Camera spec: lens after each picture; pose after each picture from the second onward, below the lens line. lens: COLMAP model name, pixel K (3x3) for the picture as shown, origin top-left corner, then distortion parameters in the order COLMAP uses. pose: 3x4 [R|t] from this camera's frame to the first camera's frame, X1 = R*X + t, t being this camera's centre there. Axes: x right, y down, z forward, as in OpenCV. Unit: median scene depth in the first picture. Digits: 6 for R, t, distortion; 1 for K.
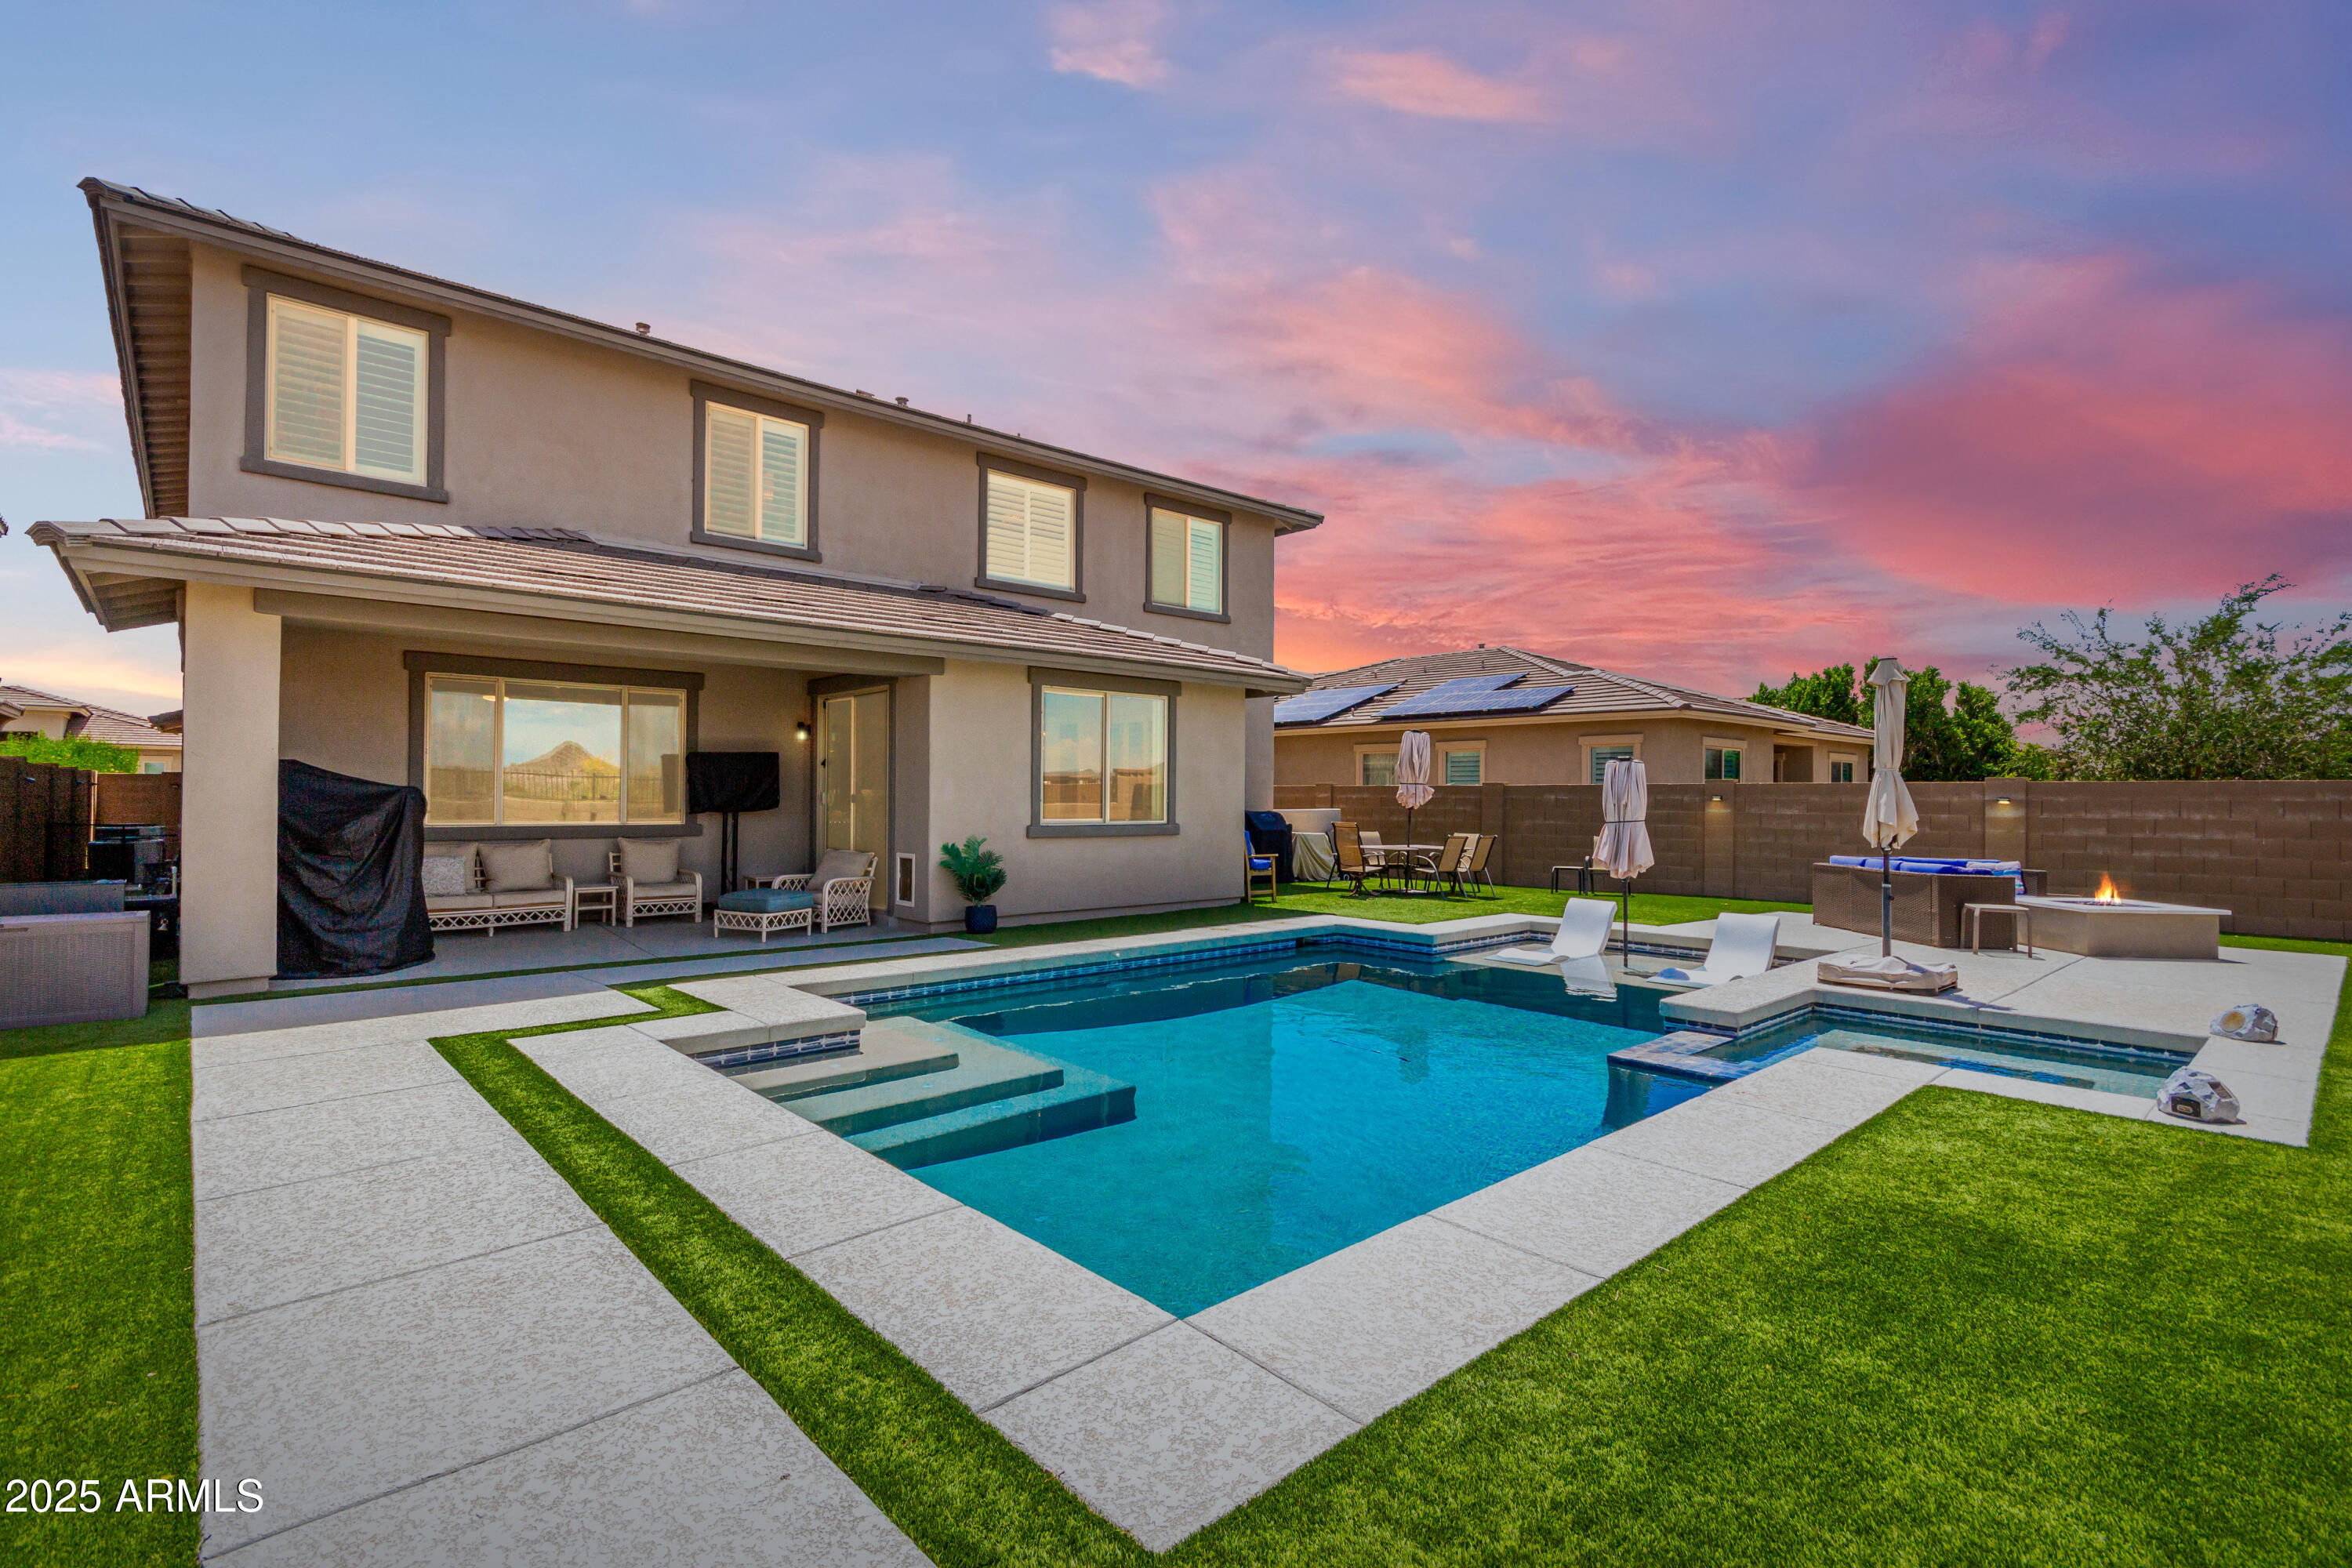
lens RADIAL K [[1101.0, 0, 1159.3], [0, 1101.0, 781.8], [0, 0, 1]] dist [0.004325, 0.001714]
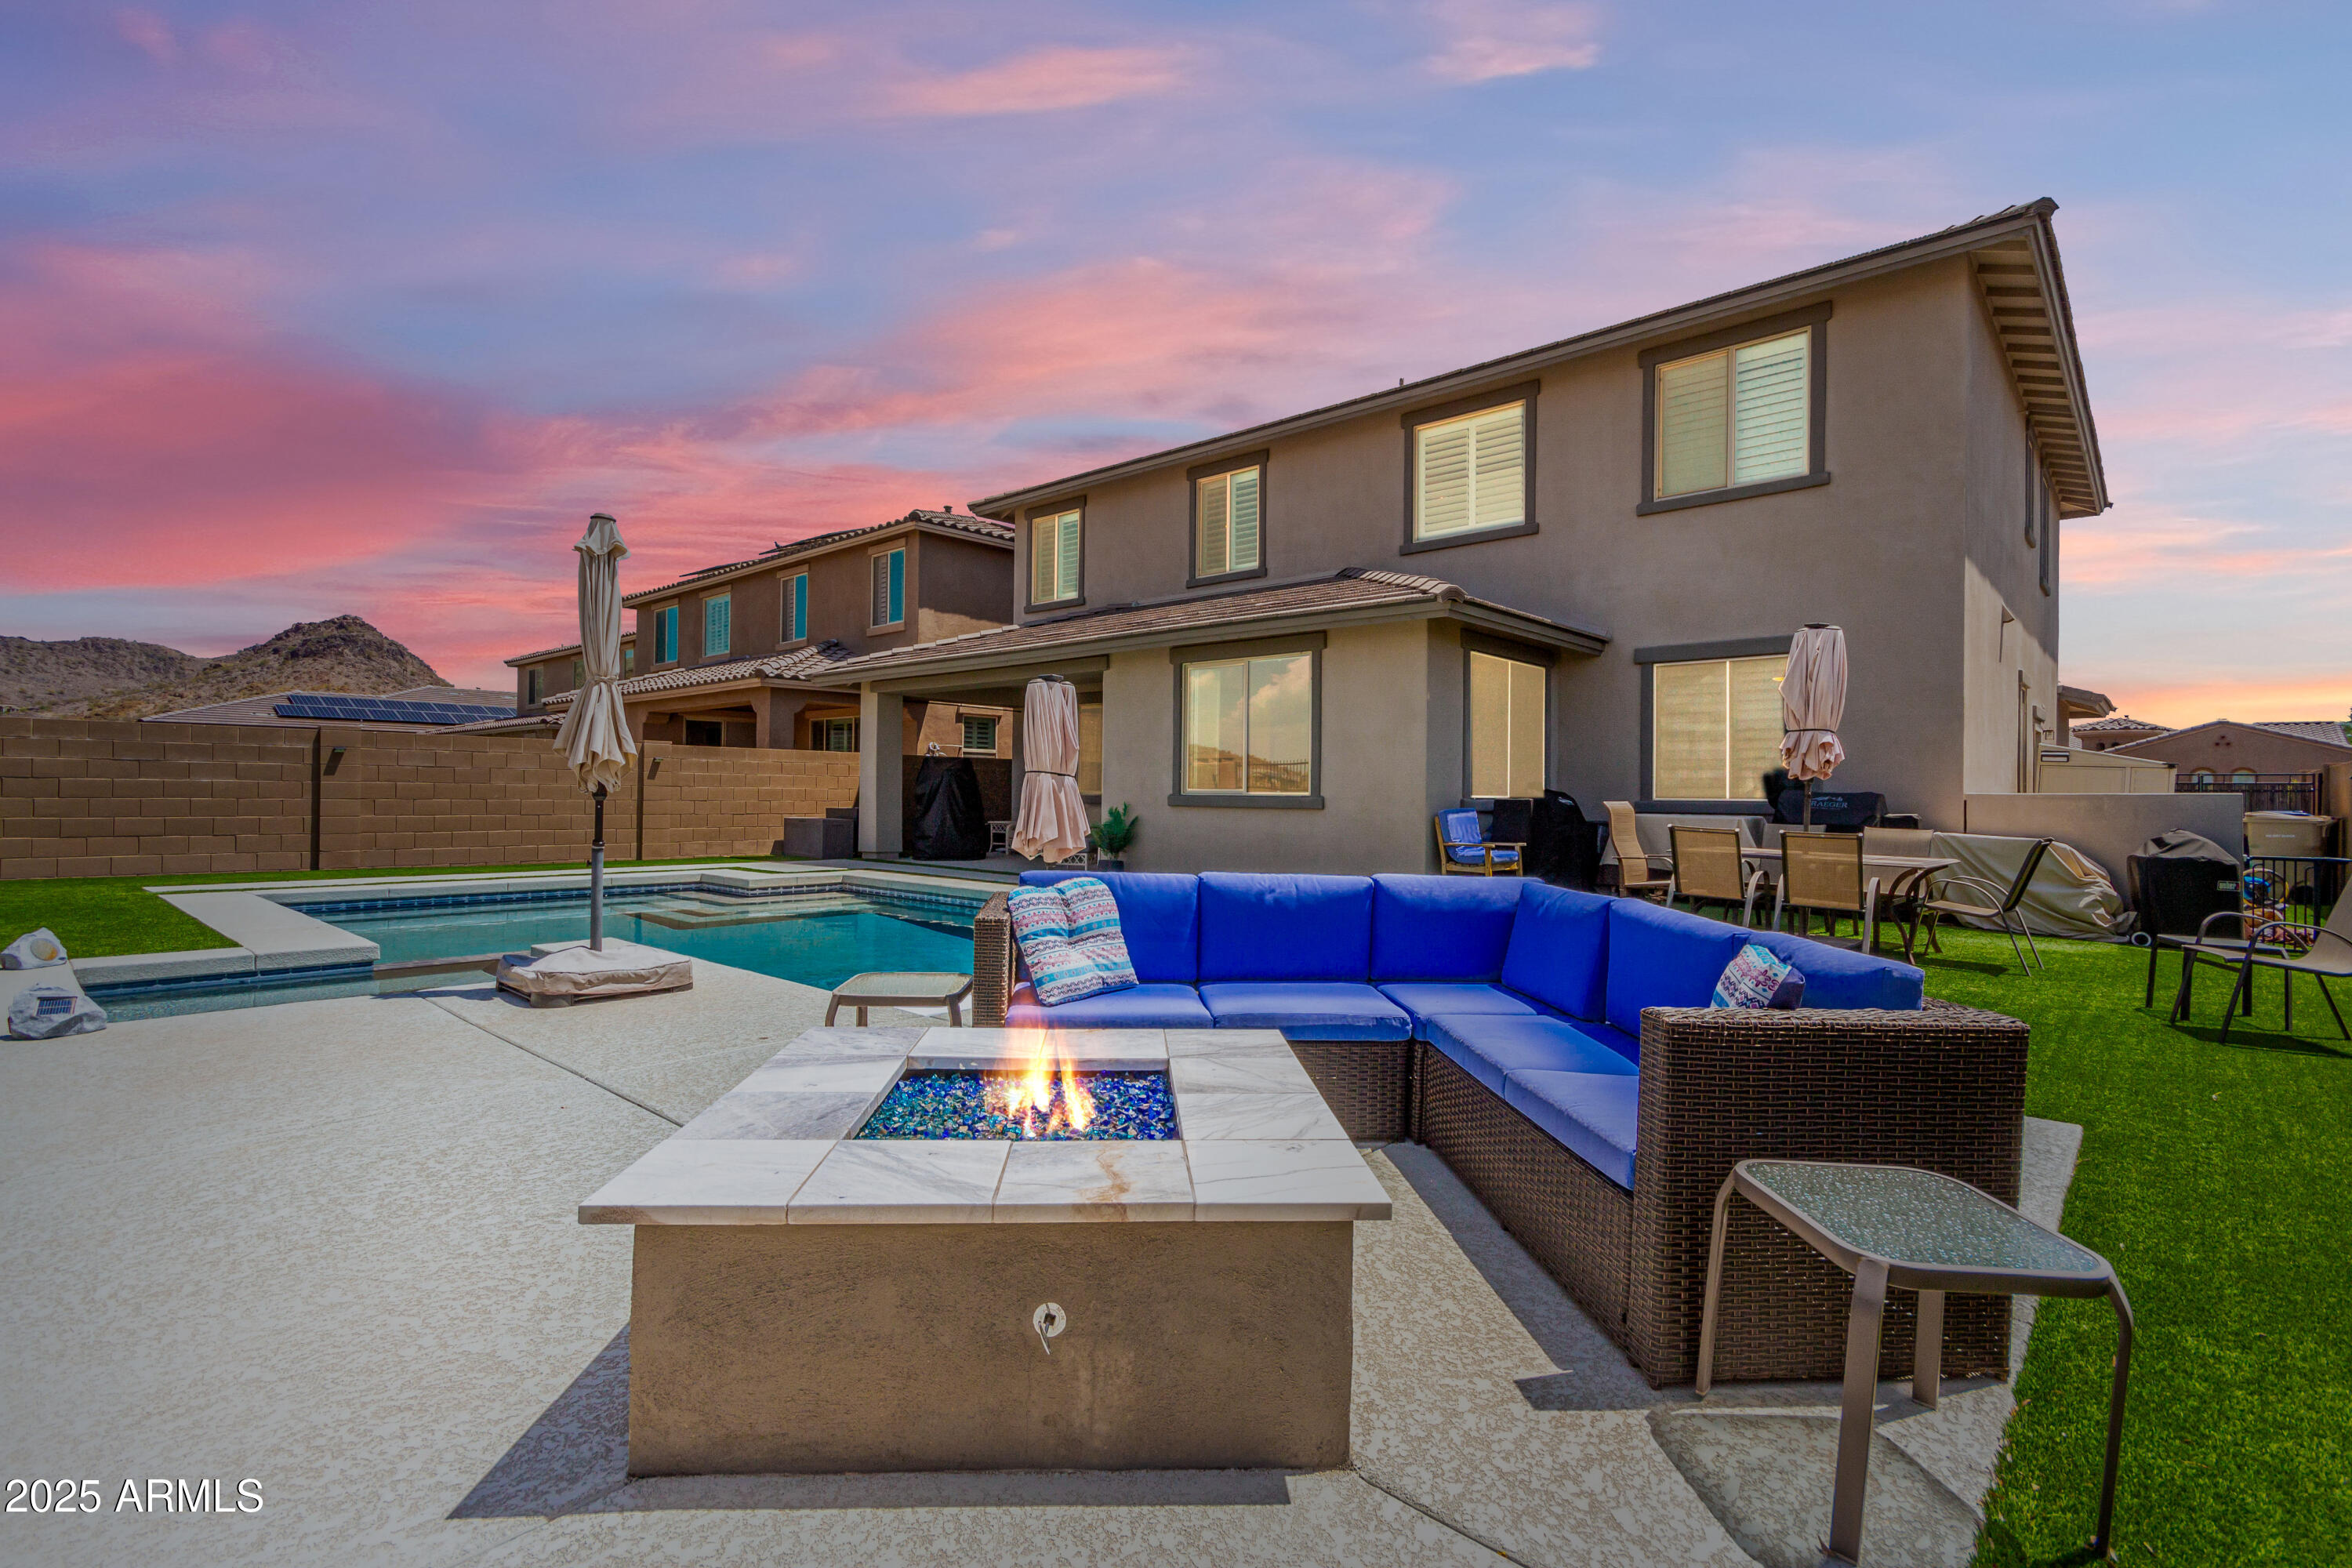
lens RADIAL K [[1101.0, 0, 1172.6], [0, 1101.0, 779.1], [0, 0, 1]] dist [0.004325, 0.001714]
pose [[0.117344, -0.007055, -0.993066, 0.796324], [0.011649, 0.999916, -0.005727, 0.024713], [0.993023, -0.010897, 0.117416, 0.706479]]
